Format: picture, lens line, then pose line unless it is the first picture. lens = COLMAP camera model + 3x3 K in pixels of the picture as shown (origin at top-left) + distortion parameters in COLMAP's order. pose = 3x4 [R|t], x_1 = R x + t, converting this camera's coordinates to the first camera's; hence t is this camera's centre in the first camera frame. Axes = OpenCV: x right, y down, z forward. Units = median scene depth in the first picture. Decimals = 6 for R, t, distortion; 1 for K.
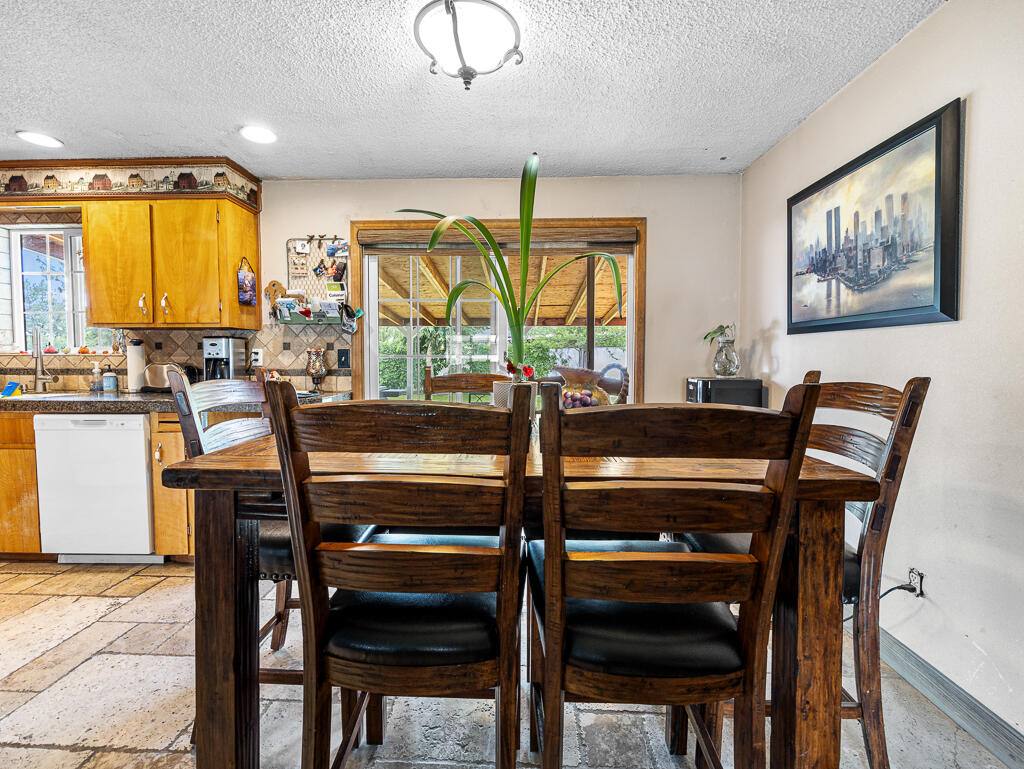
lens RADIAL K [[449.3, 0, 508.0], [0, 449.3, 359.7], [0, 0, 1]] dist [-0.003933, -0.000586]
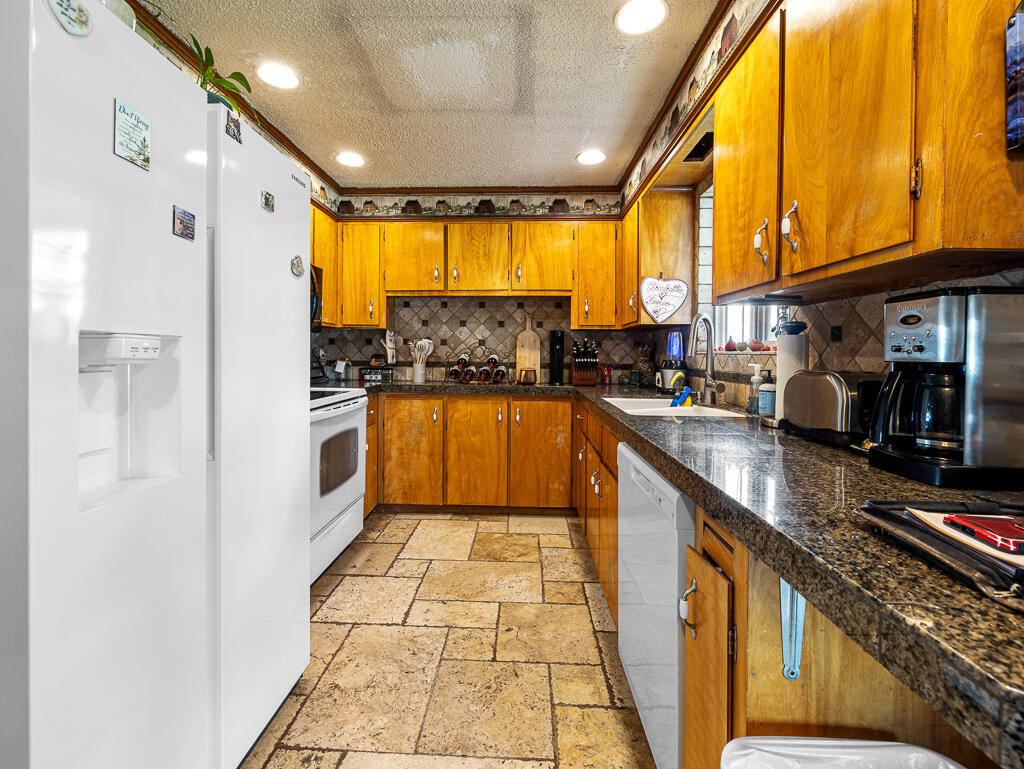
lens RADIAL K [[449.3, 0, 508.0], [0, 449.3, 359.7], [0, 0, 1]] dist [-0.003933, -0.000586]
pose [[-0.008782, 0.017943, -0.999800, -0.337184], [-0.024162, 0.999543, 0.018151, -0.004183], [0.999669, 0.024316, -0.008344, 0.717125]]
